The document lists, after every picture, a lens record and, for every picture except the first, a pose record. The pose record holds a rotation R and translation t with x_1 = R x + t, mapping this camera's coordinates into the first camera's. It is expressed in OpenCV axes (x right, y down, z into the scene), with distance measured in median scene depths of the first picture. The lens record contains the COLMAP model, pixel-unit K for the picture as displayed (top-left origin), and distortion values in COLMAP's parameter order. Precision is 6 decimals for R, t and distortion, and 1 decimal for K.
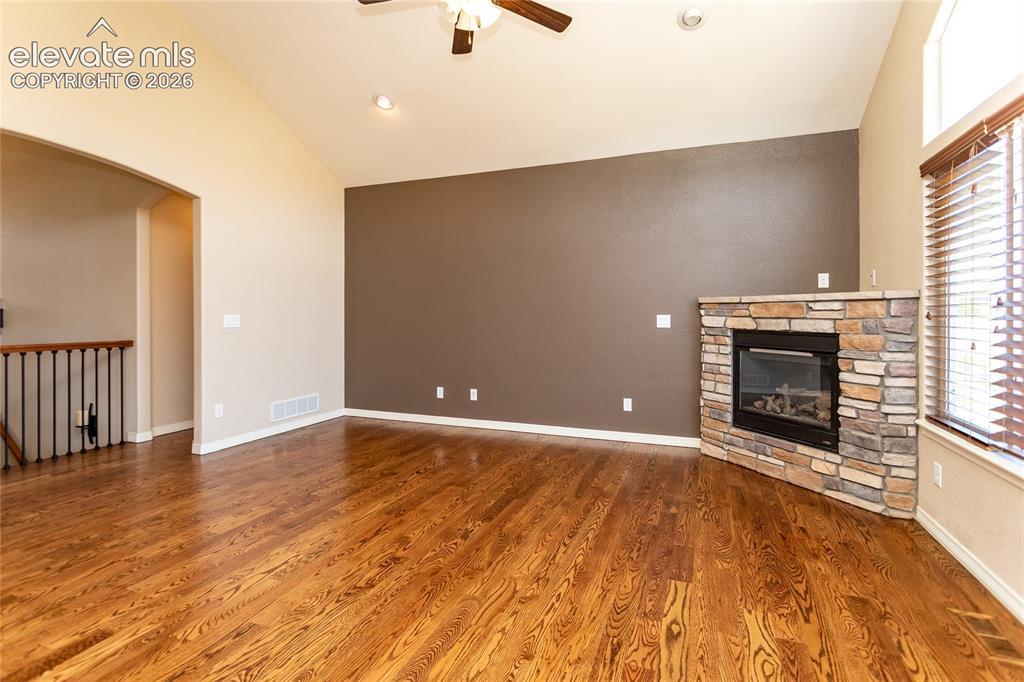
lens RADIAL K [[496.1, 0, 507.7], [0, 496.1, 315.4], [0, 0, 1]] dist [-0.002144, 0.000636]
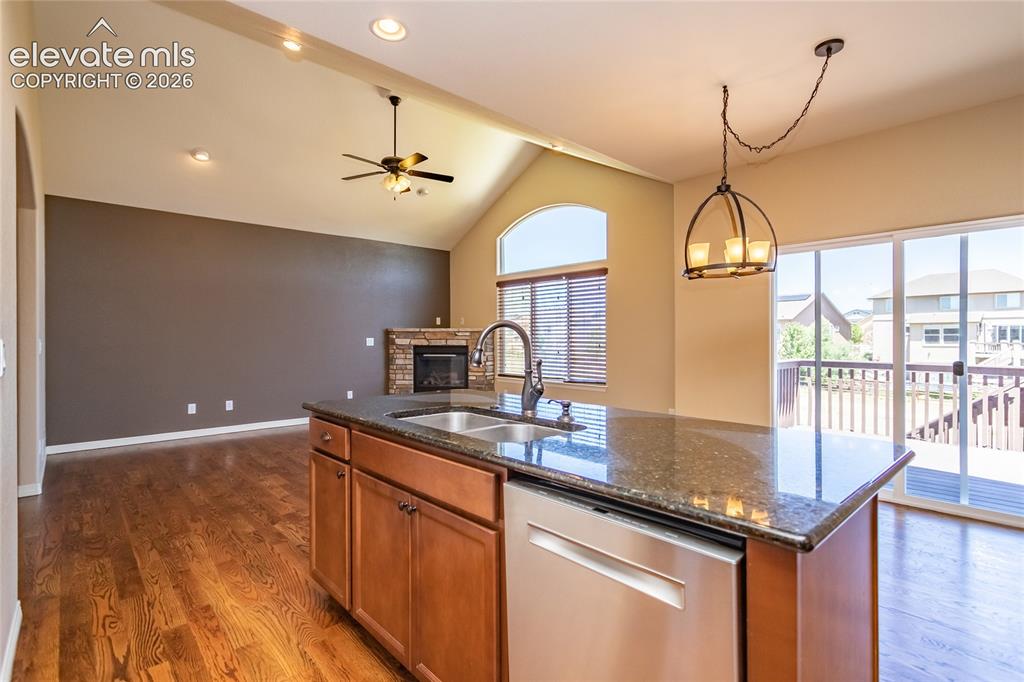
lens RADIAL K [[496.1, 0, 527.0], [0, 496.1, 343.8], [0, 0, 1]] dist [-0.002144, 0.000636]
pose [[0.417188, -0.015336, 0.908691, -1.113927], [0.005193, 0.999882, 0.014490, -0.003742], [-0.908805, -0.001326, 0.417218, -0.201667]]
